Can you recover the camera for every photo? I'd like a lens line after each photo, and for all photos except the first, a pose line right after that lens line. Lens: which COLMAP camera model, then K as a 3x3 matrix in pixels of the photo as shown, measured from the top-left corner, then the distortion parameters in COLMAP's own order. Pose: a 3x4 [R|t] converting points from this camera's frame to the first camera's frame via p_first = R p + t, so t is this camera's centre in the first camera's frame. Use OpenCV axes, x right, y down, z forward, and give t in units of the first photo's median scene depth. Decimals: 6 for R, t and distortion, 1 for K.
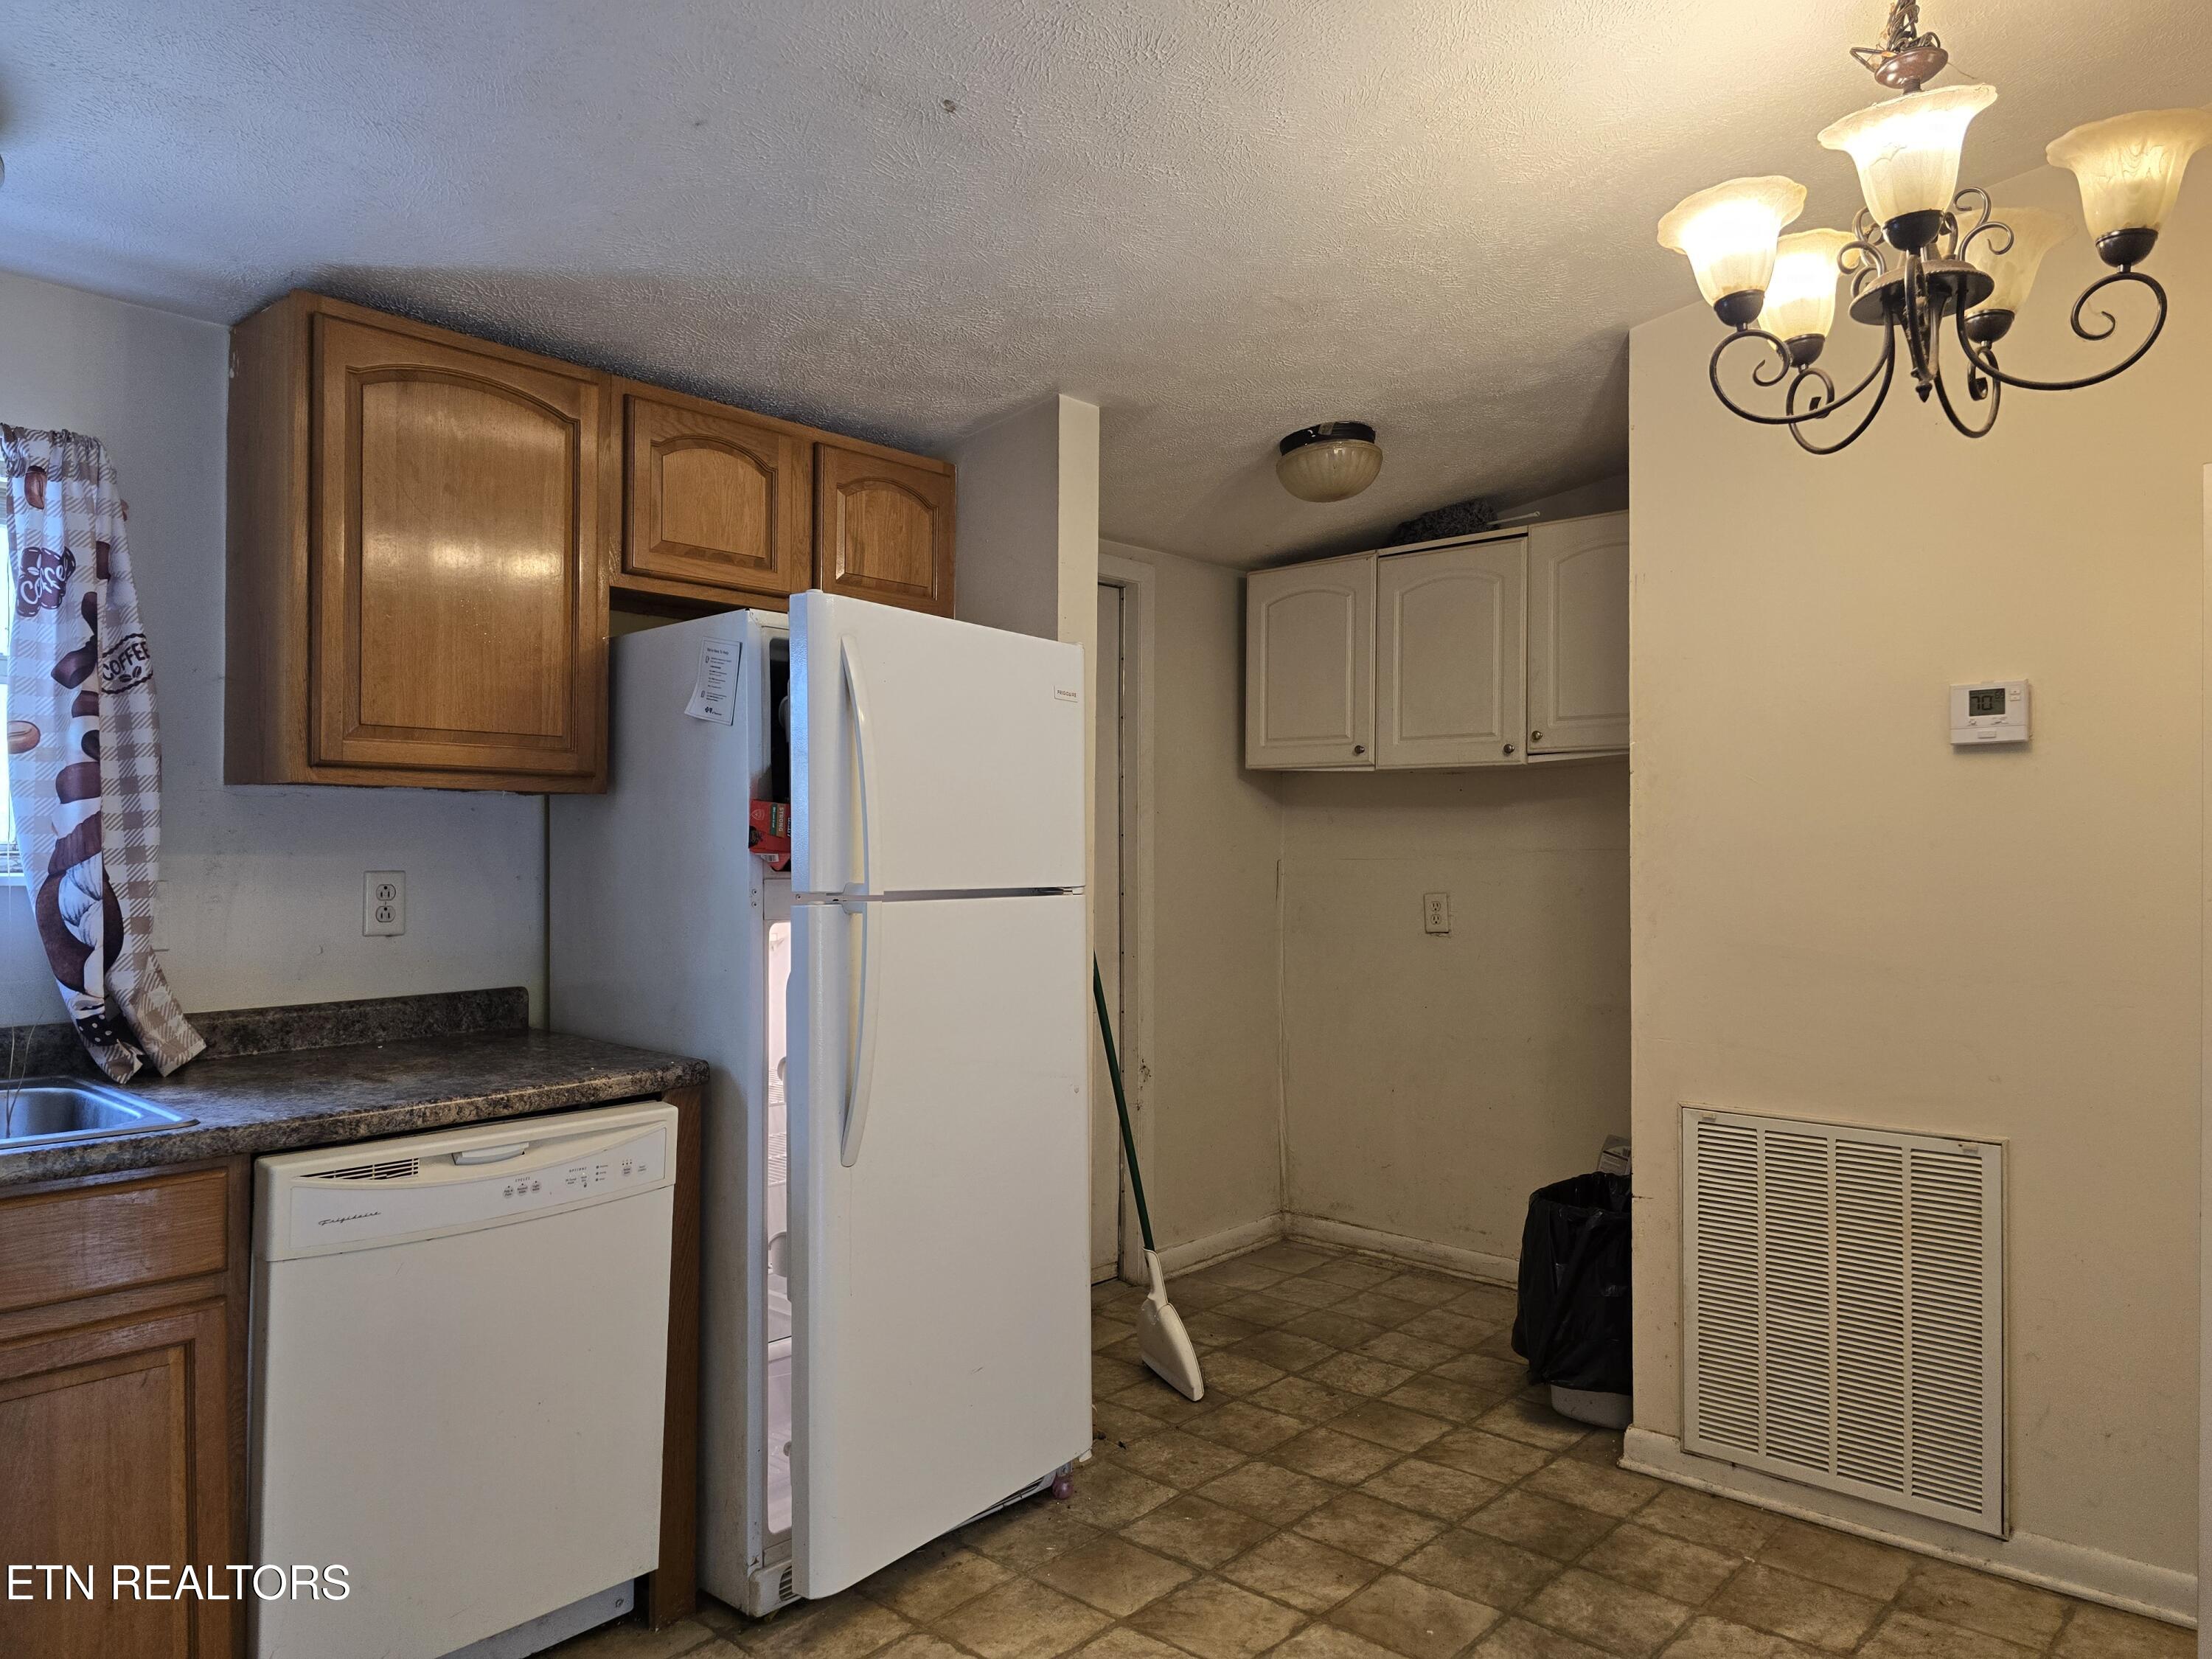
lens RADIAL K [[1488.3, 0, 1099.7], [0, 1488.3, 849.1], [0, 0, 1]] dist [0.066891, -0.058787]
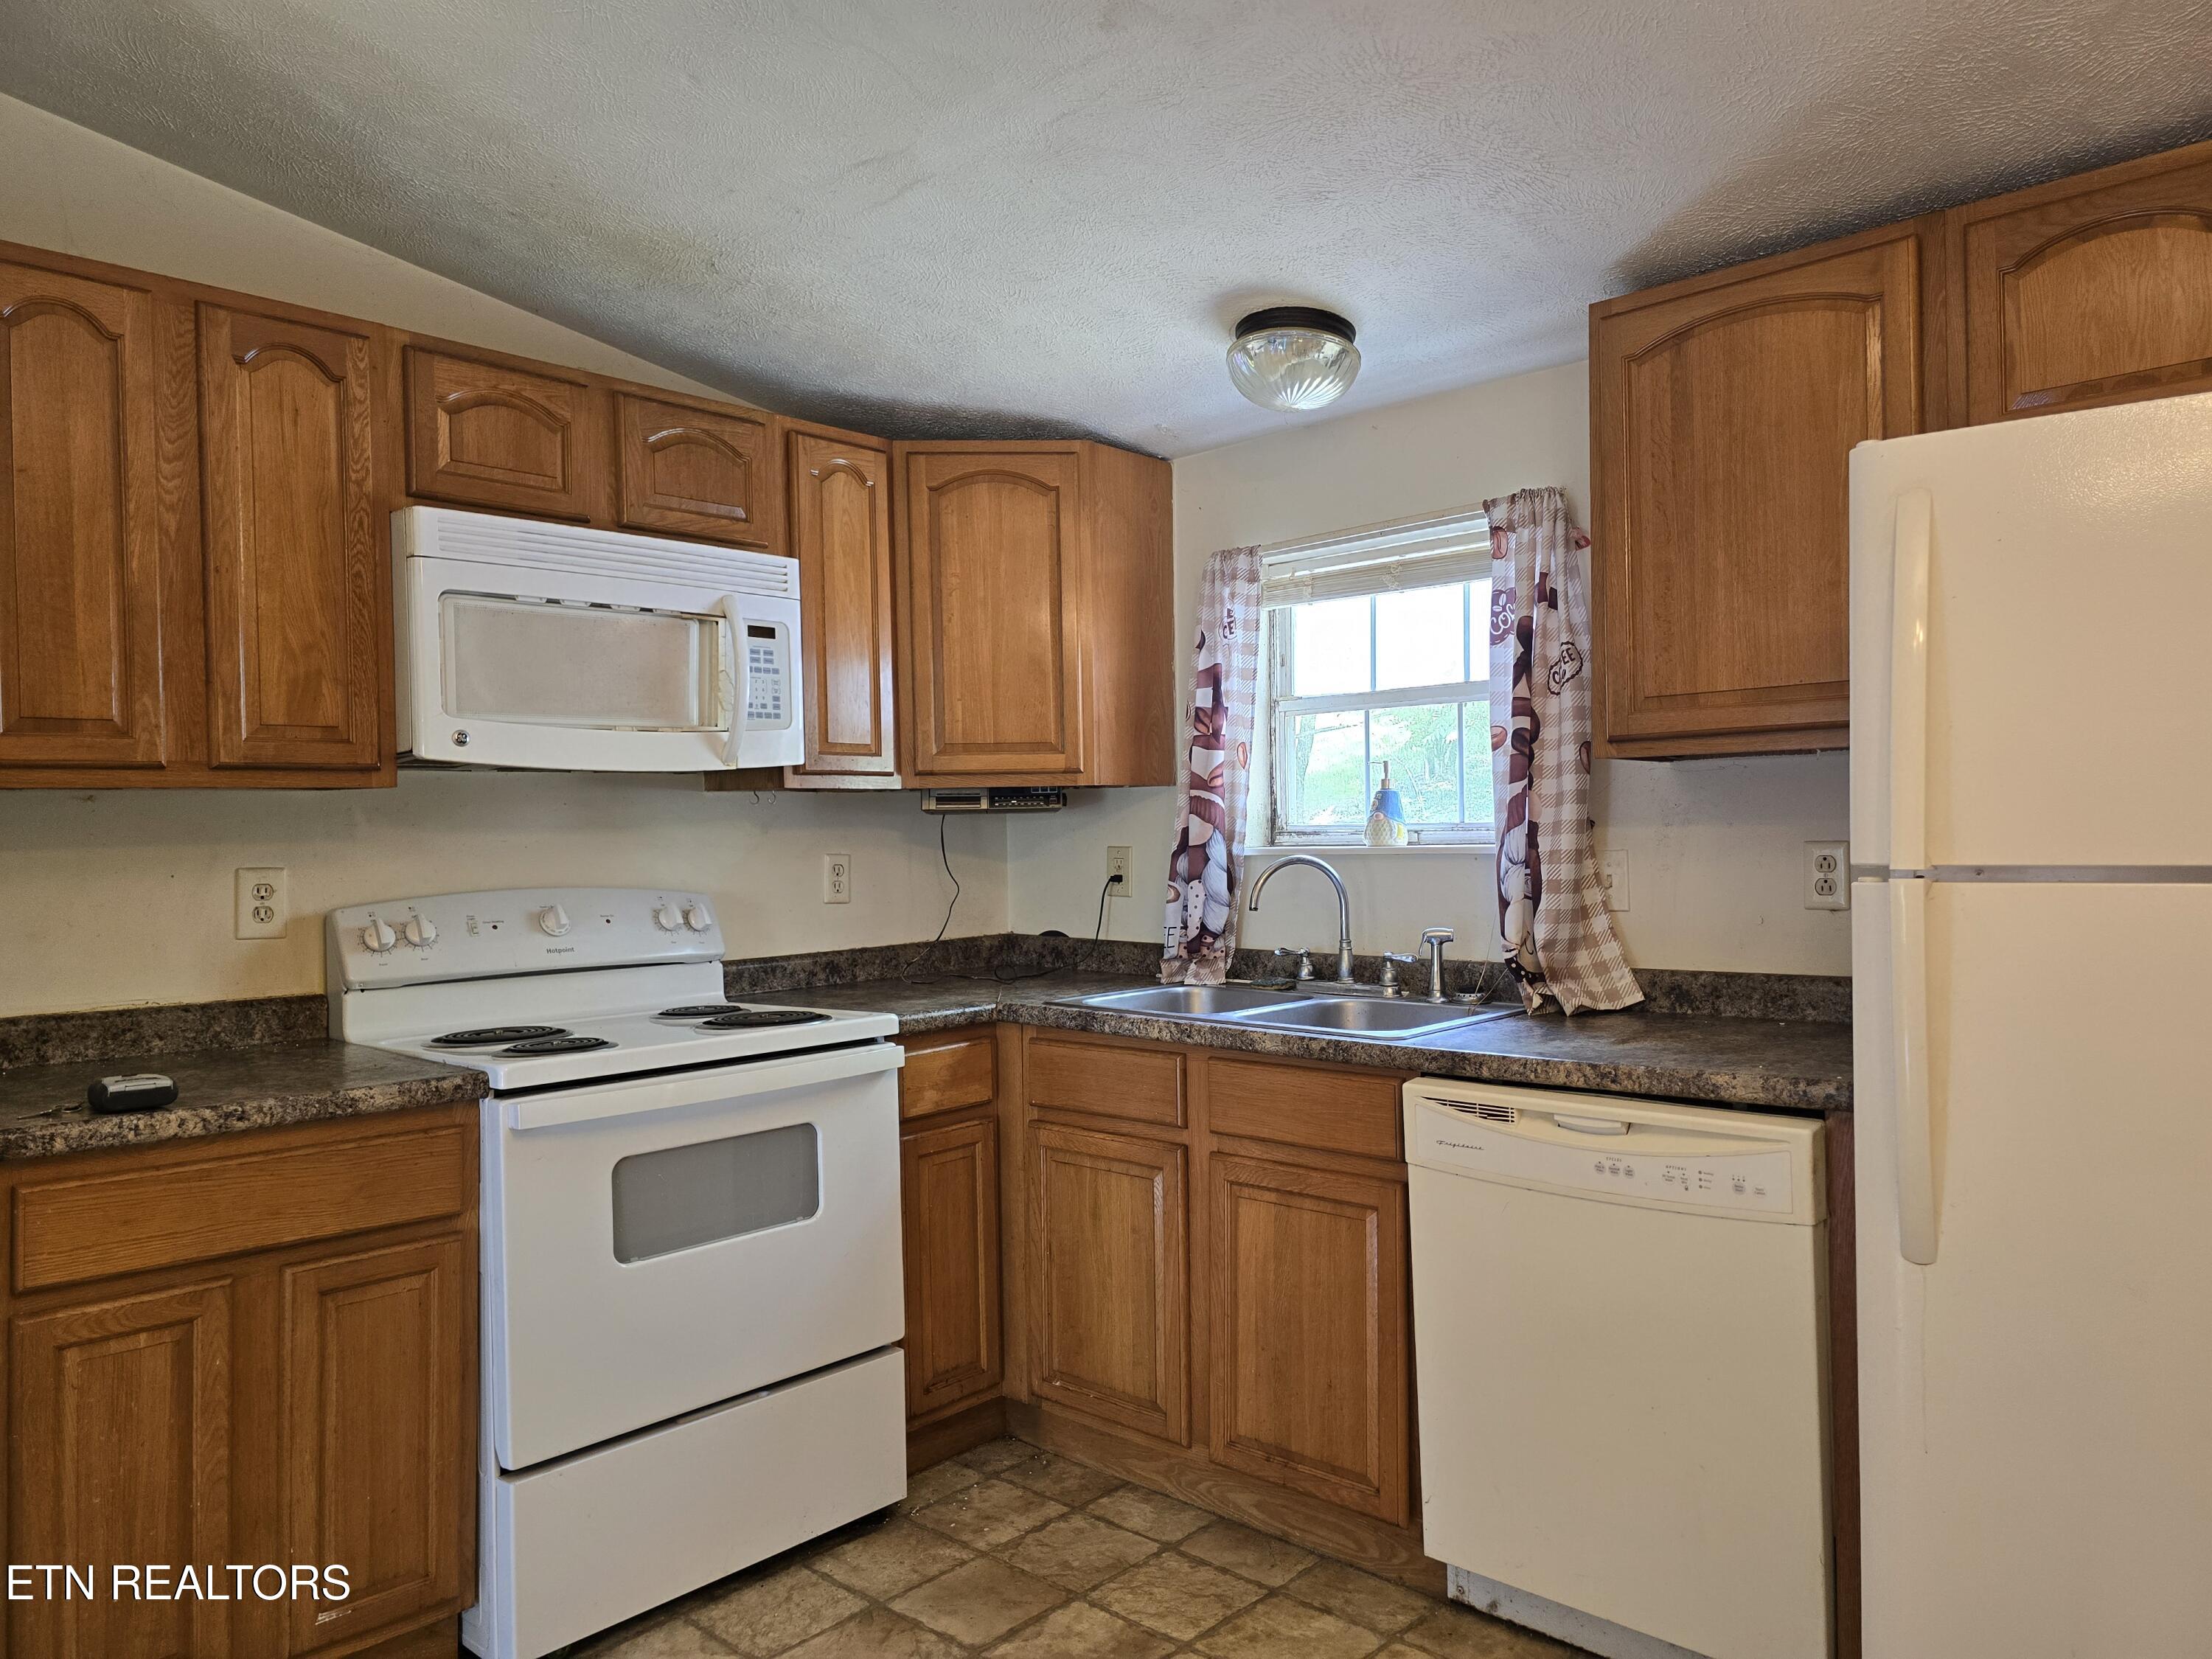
lens RADIAL K [[1488.3, 0, 1099.7], [0, 1488.3, 849.1], [0, 0, 1]] dist [0.066891, -0.058787]
pose [[-0.011845, -0.002920, -0.999926, 0.550959], [0.012964, 0.999911, -0.003073, 0.019612], [0.999846, -0.013000, -0.011806, 0.653935]]
